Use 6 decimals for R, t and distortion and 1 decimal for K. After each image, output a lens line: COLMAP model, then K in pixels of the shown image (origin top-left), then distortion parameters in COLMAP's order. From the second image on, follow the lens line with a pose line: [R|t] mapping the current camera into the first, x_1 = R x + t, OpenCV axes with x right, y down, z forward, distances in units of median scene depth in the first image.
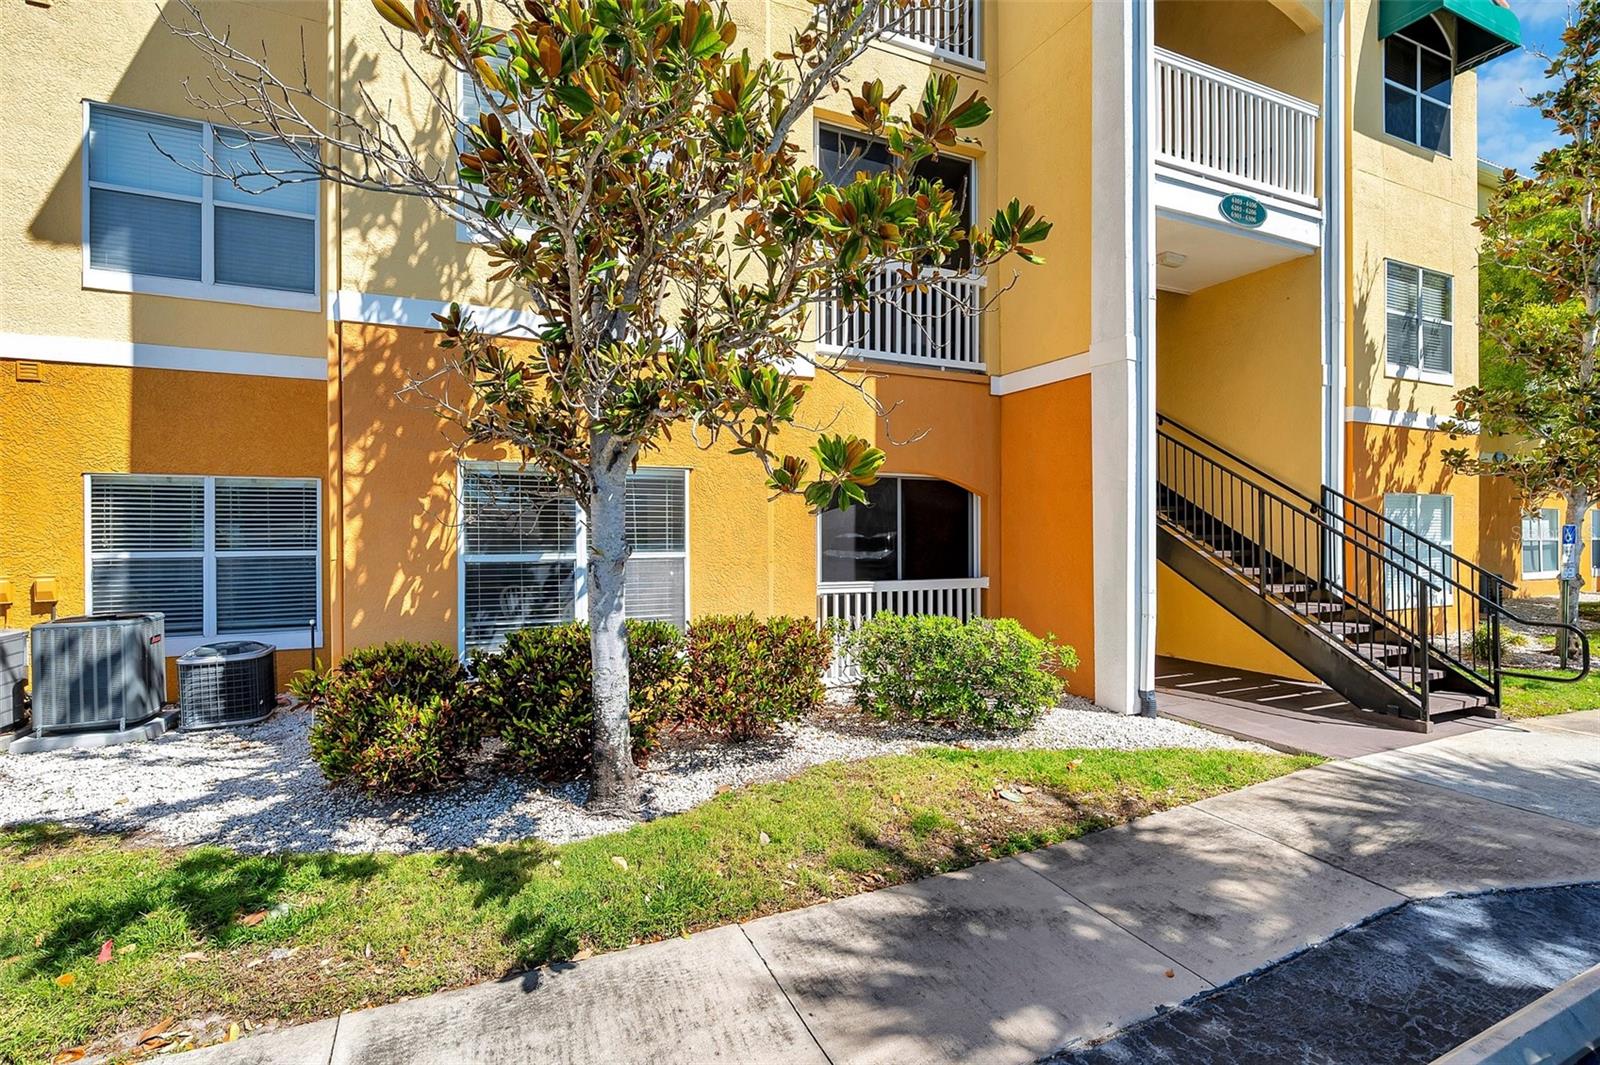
lens RADIAL K [[726.0, 0, 799.1], [0, 726.0, 530.1], [0, 0, 1]] dist [-0.003439, -0.000293]
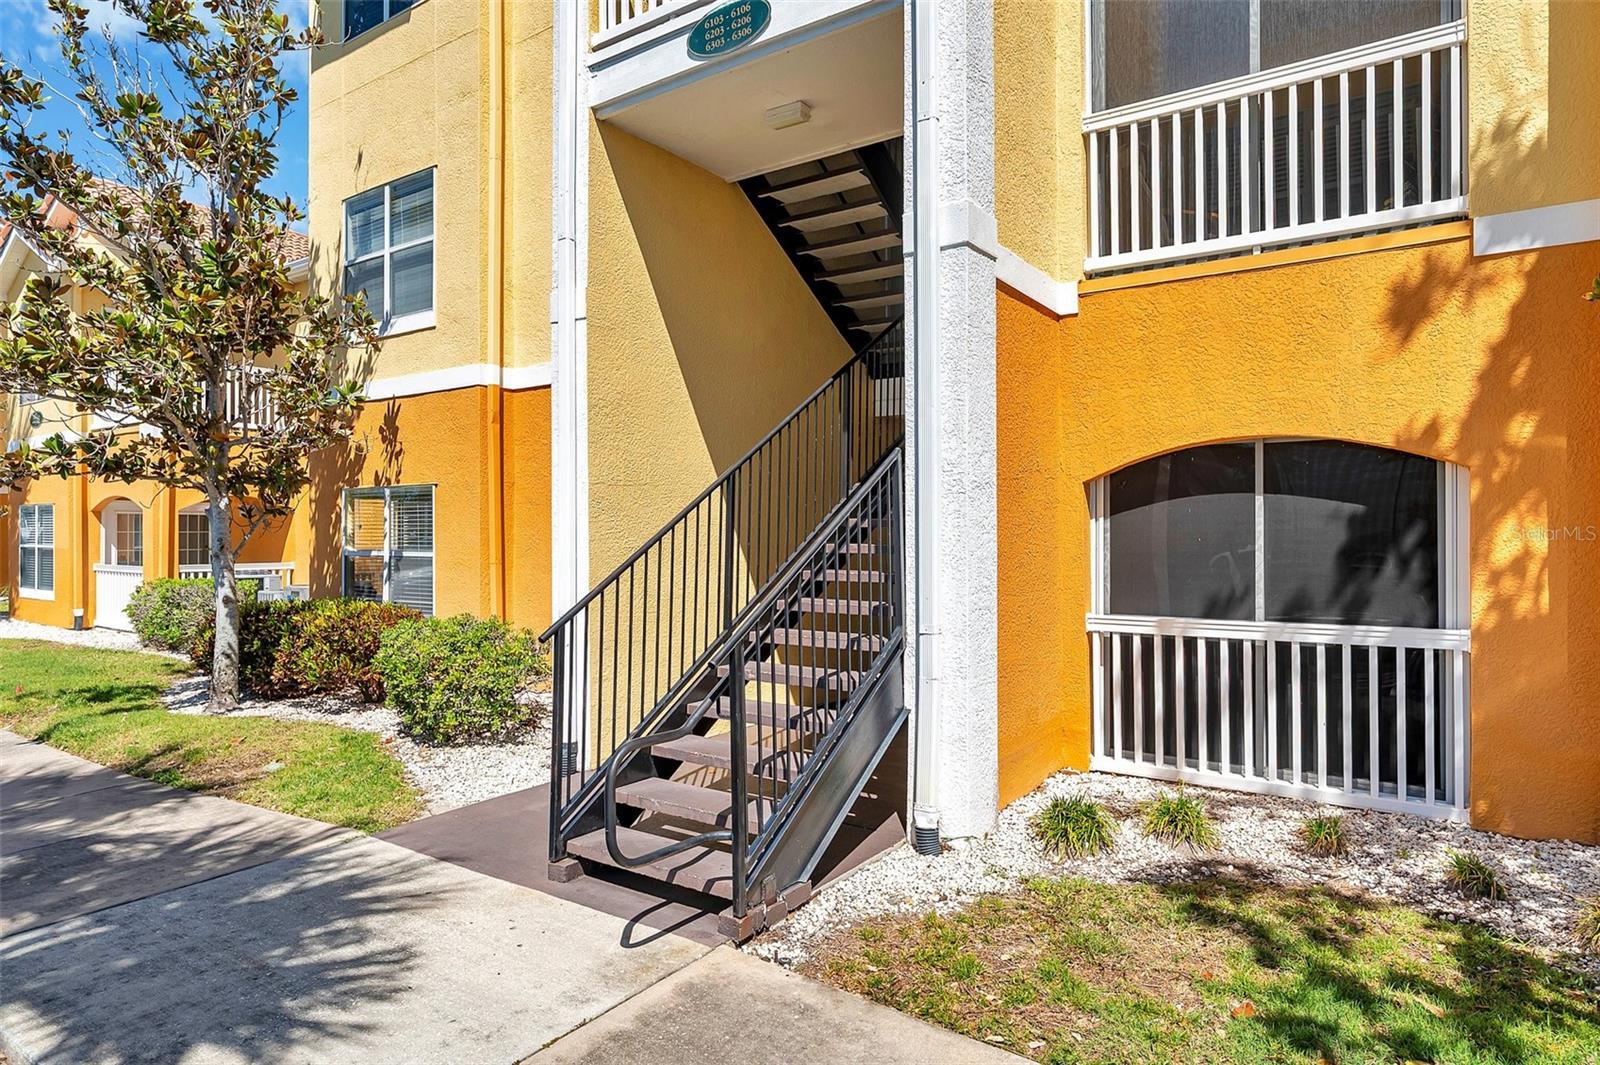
lens RADIAL K [[913.1, 0, 798.5], [0, 913.1, 528.7], [0, 0, 1]] dist [-0.003907, -0.000588]
pose [[0.523280, -0.006004, -0.852140, 1.946678], [-0.006254, 0.999921, -0.010886, 0.003274], [0.852138, 0.011025, 0.523201, 0.948569]]
